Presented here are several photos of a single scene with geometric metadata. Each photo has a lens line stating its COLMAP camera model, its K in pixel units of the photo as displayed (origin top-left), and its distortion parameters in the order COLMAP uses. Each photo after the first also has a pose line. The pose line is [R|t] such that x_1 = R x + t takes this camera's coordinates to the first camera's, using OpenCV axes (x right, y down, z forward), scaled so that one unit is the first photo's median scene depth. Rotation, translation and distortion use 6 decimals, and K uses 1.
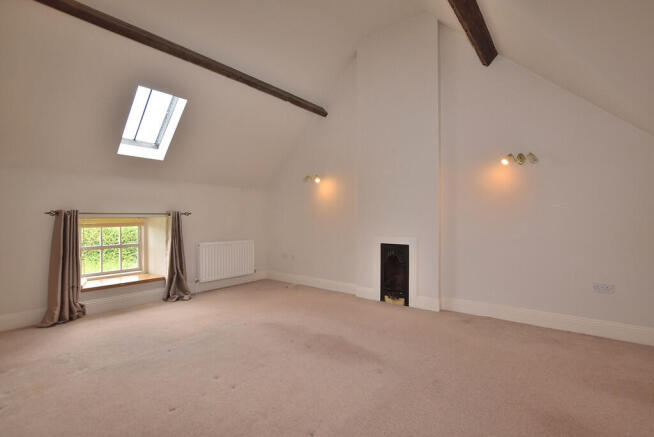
lens RADIAL K [[290.0, 0, 329.5], [0, 290.0, 219.3], [0, 0, 1]] dist [-0.033943, -0.000028]
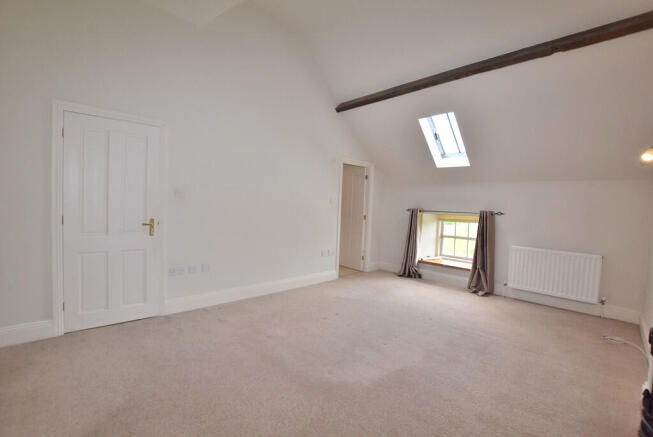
lens RADIAL K [[289.6, 0, 329.0], [0, 289.6, 219.3], [0, 0, 1]] dist [-0.033943, -0.000028]
pose [[-0.109332, 0.034841, -0.993394, 0.611900], [-0.050881, 0.997879, 0.040599, -0.011442], [0.992702, 0.054984, -0.107327, 0.571248]]
